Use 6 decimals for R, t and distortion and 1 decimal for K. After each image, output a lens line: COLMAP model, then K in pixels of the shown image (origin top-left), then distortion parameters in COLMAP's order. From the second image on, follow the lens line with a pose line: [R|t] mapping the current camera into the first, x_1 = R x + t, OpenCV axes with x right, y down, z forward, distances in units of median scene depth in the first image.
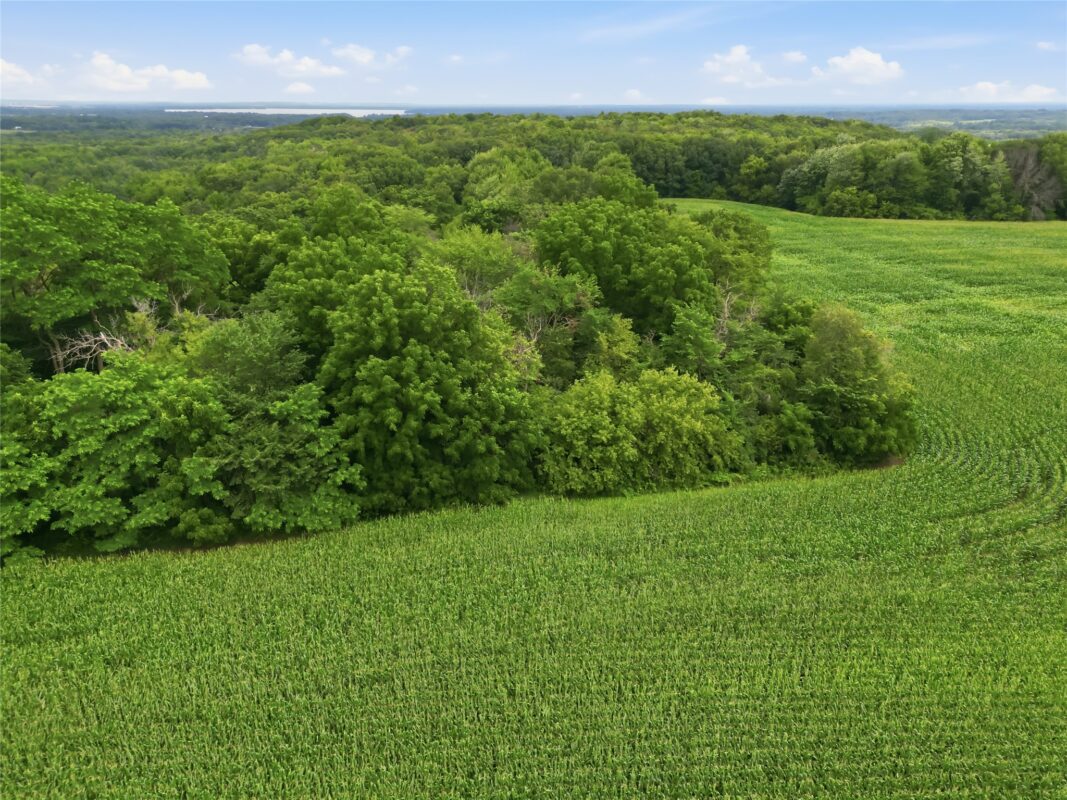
lens RADIAL K [[750.3, 0, 532.0], [0, 750.3, 399.0], [0, 0, 1]] dist [0.071173, -0.060997]
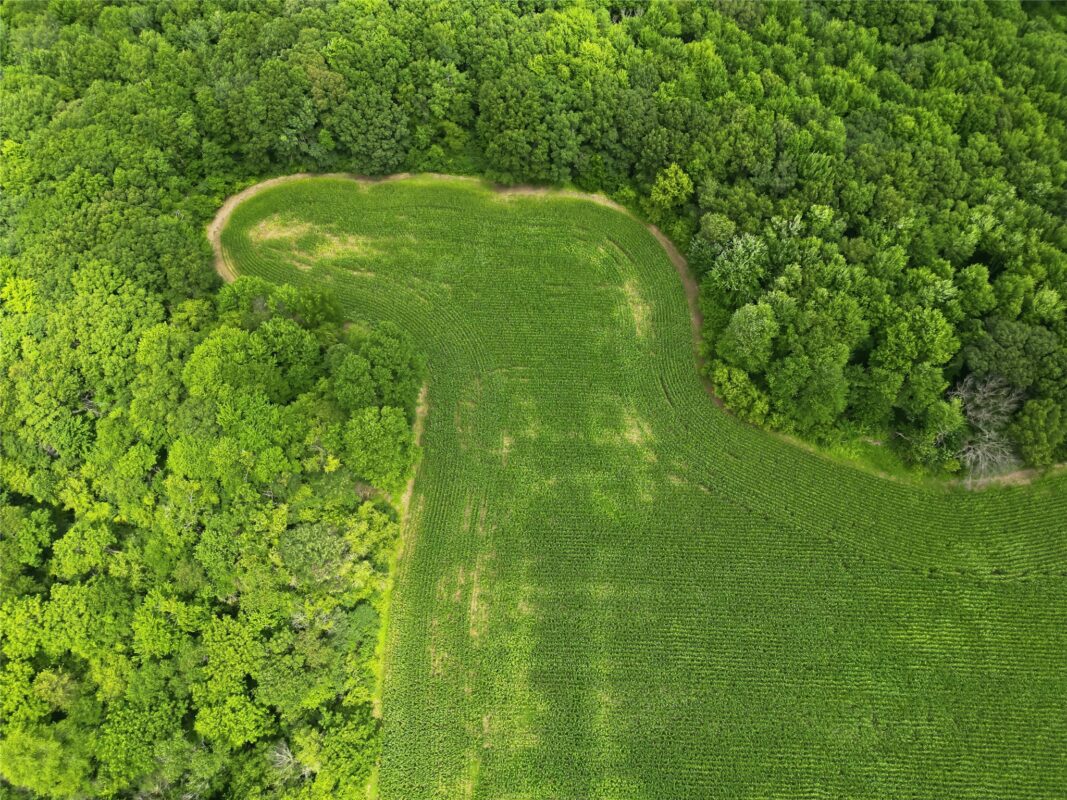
lens RADIAL K [[750.3, 0, 532.0], [0, 750.3, 399.0], [0, 0, 1]] dist [0.071173, -0.060997]
pose [[0.995817, 0.079780, -0.044538, 0.903596], [-0.027179, 0.724022, 0.689241, -2.612251], [0.087235, -0.685147, 0.723162, 1.629276]]
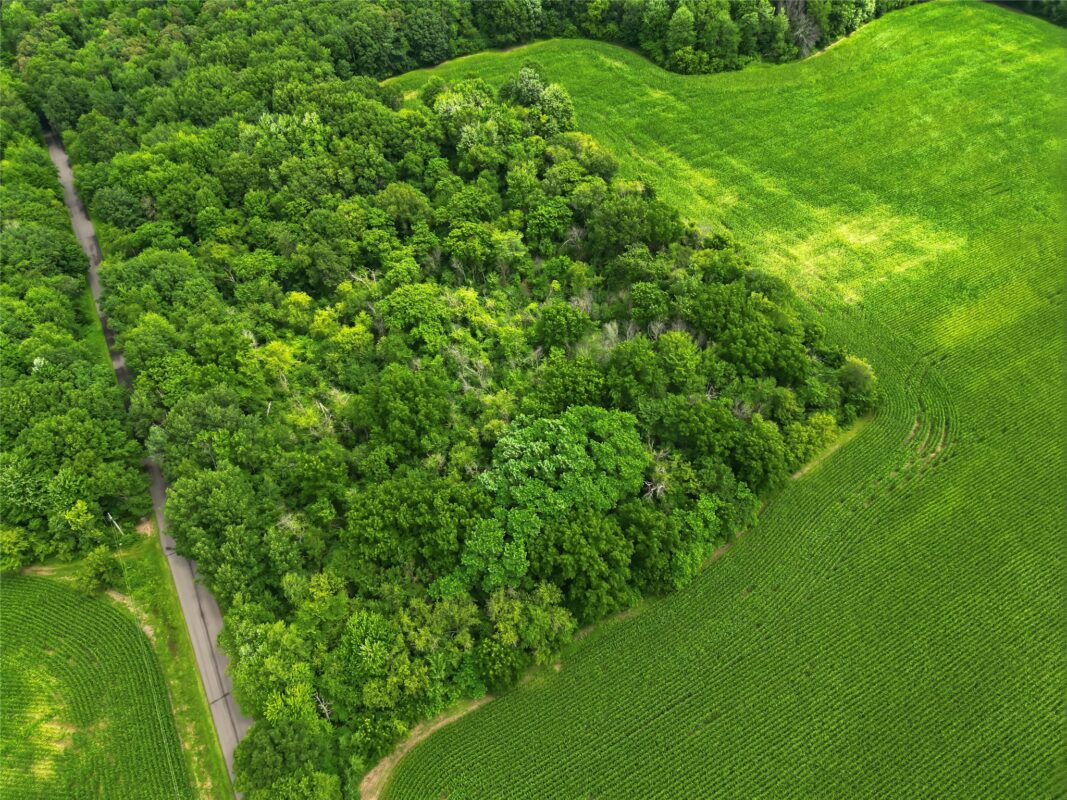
lens RADIAL K [[750.3, 0, 532.0], [0, 750.3, 399.0], [0, 0, 1]] dist [0.071173, -0.060997]
pose [[0.896638, -0.343952, 0.278815, -1.490830], [0.175759, 0.854468, 0.488870, -1.603795], [-0.406387, -0.389335, 0.826601, -0.859880]]
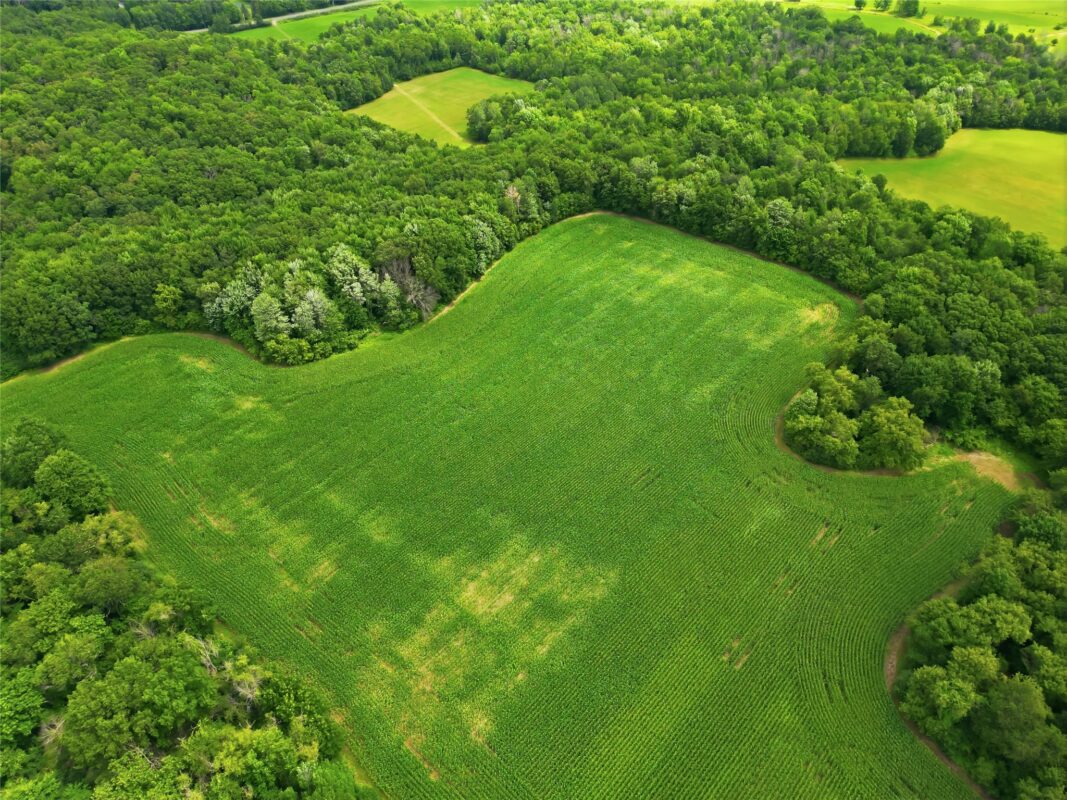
lens RADIAL K [[750.3, 0, 532.0], [0, 750.3, 399.0], [0, 0, 1]] dist [0.071173, -0.060997]
pose [[0.710735, -0.461818, 0.530640, 0.192524], [0.276028, 0.876918, 0.393476, -1.867034], [-0.647043, -0.133185, 0.750731, -0.219133]]
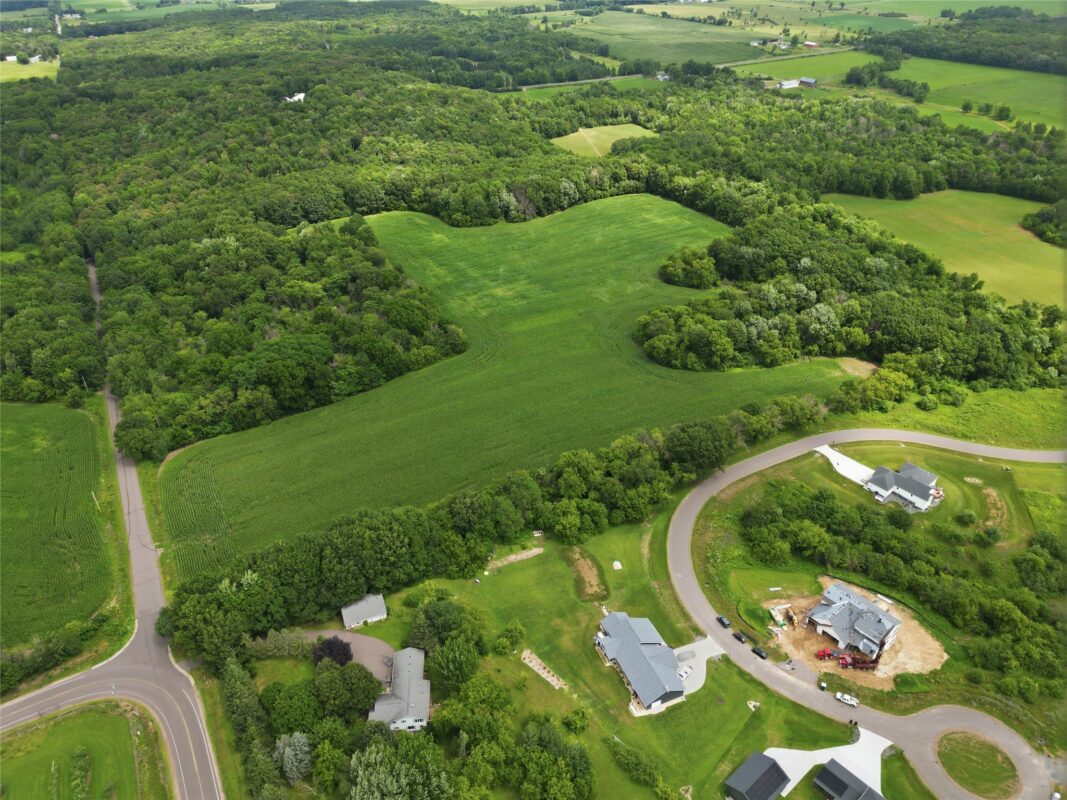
lens RADIAL K [[750.3, 0, 532.0], [0, 750.3, 399.0], [0, 0, 1]] dist [0.071173, -0.060997]
pose [[0.905183, -0.251529, 0.342604, -1.164459], [0.173201, 0.954415, 0.243090, -0.910869], [-0.388131, -0.160702, 0.907485, -4.639805]]
